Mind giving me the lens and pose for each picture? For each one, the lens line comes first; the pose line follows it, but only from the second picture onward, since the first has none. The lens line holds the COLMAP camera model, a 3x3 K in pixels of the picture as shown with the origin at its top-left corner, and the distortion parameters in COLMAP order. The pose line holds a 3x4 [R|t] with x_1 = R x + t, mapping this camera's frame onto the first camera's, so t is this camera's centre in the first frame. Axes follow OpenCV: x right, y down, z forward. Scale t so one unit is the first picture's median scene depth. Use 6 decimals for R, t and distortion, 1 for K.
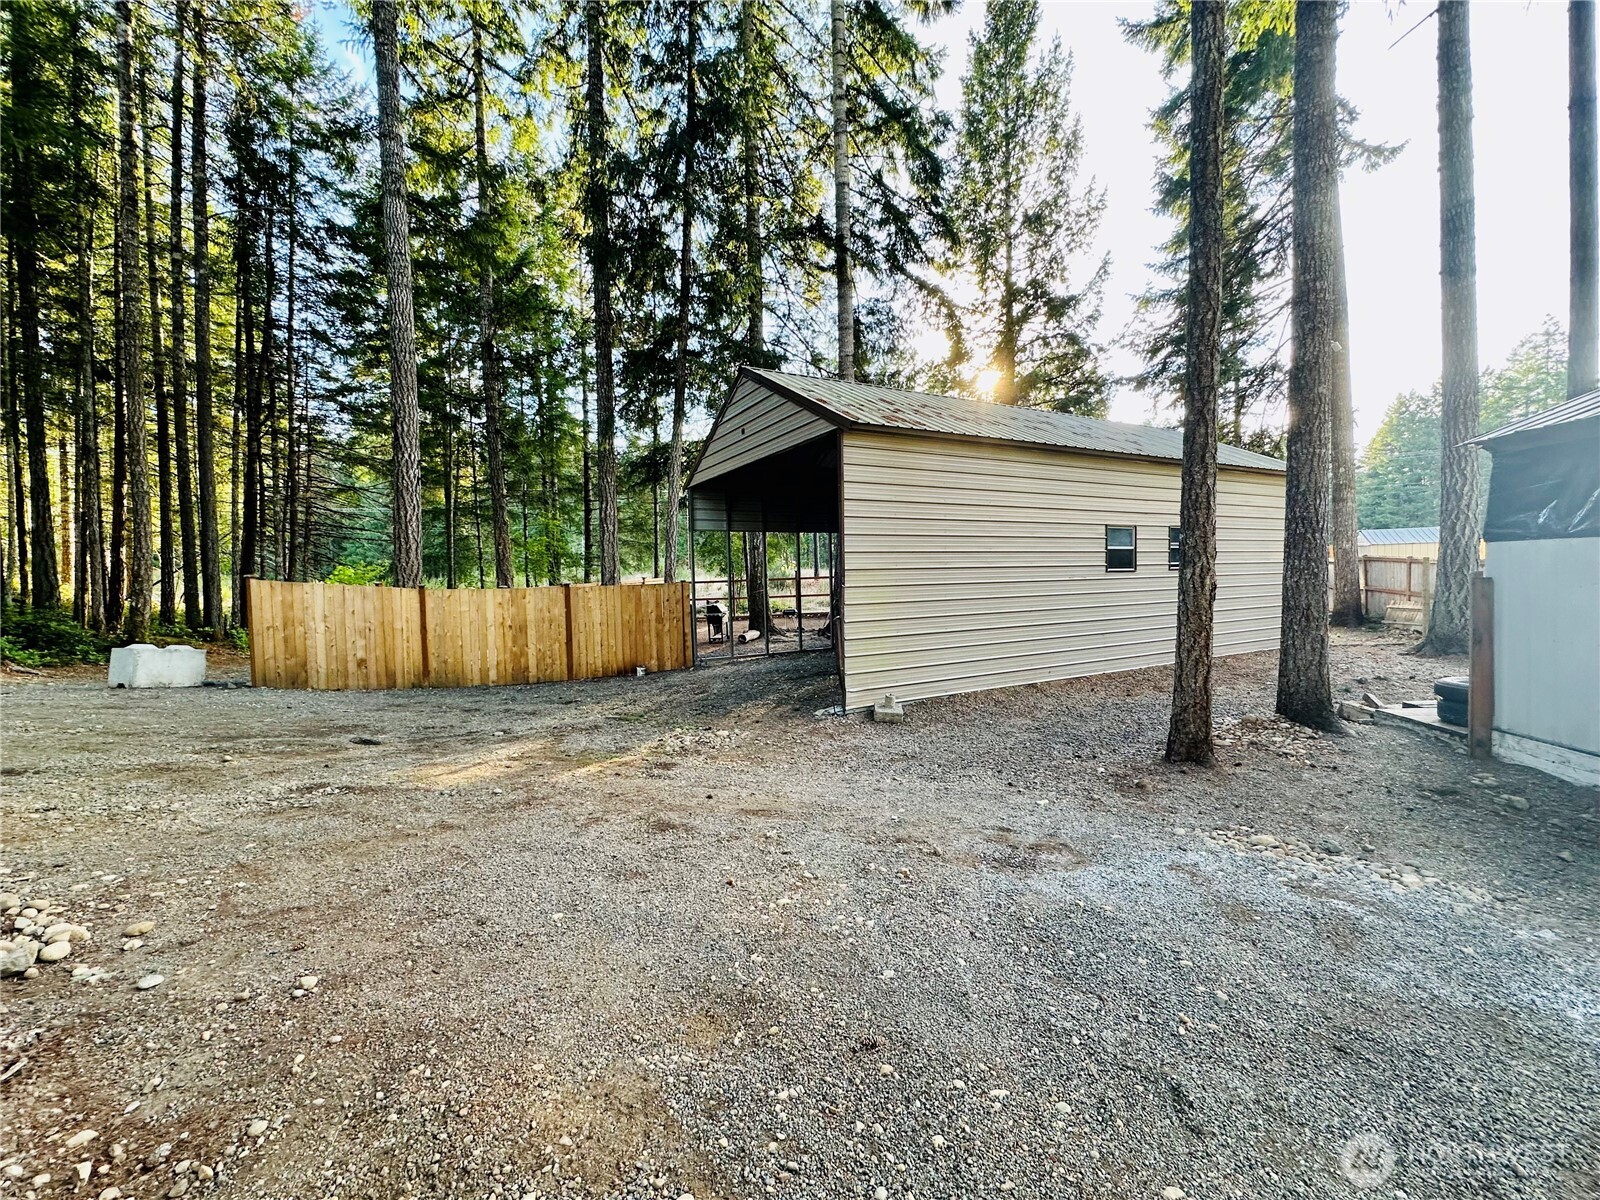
lens RADIAL K [[640.1, 0, 800.0], [0, 640.1, 600.0], [0, 0, 1]] dist [-0.011566, 0.002456]
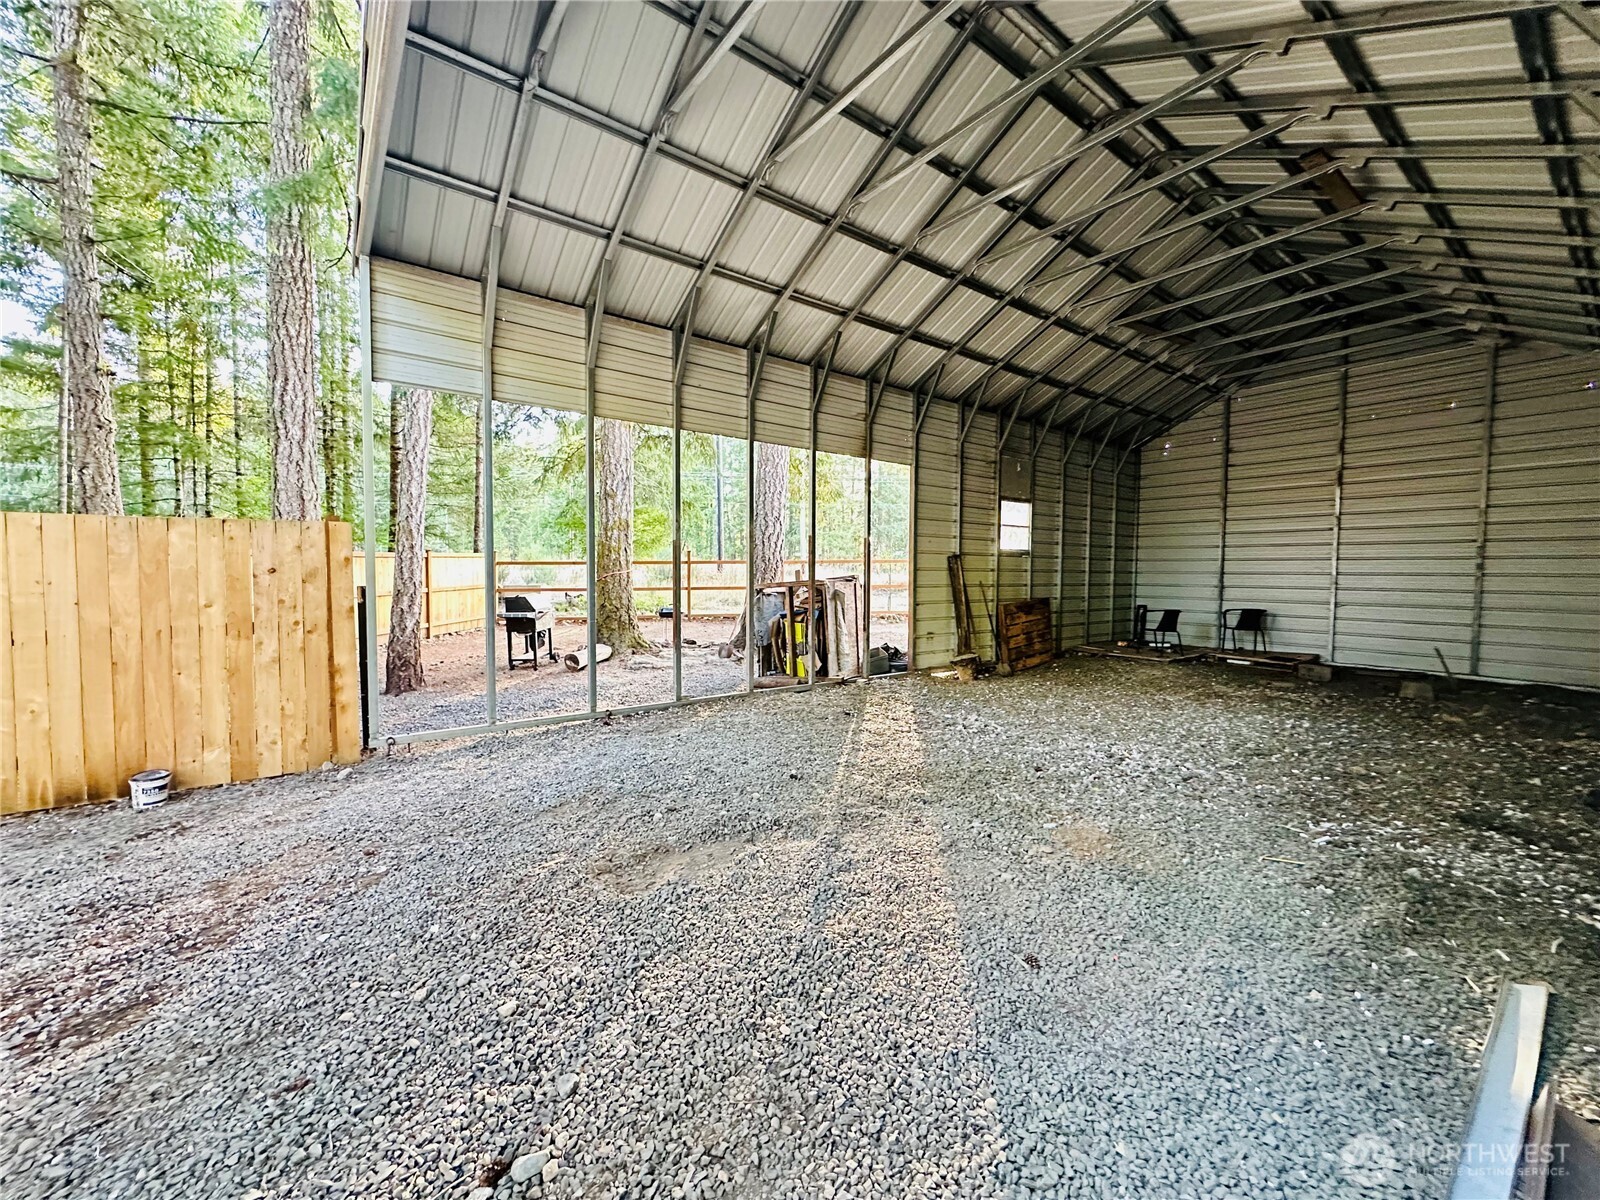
lens RADIAL K [[640.1, 0, 800.0], [0, 640.1, 600.0], [0, 0, 1]] dist [-0.011566, 0.002456]
pose [[0.988687, 0.020809, 0.148541, 0.014156], [-0.020429, 0.999783, -0.004079, 0.008997], [-0.148594, 0.000998, 0.988898, 0.470880]]
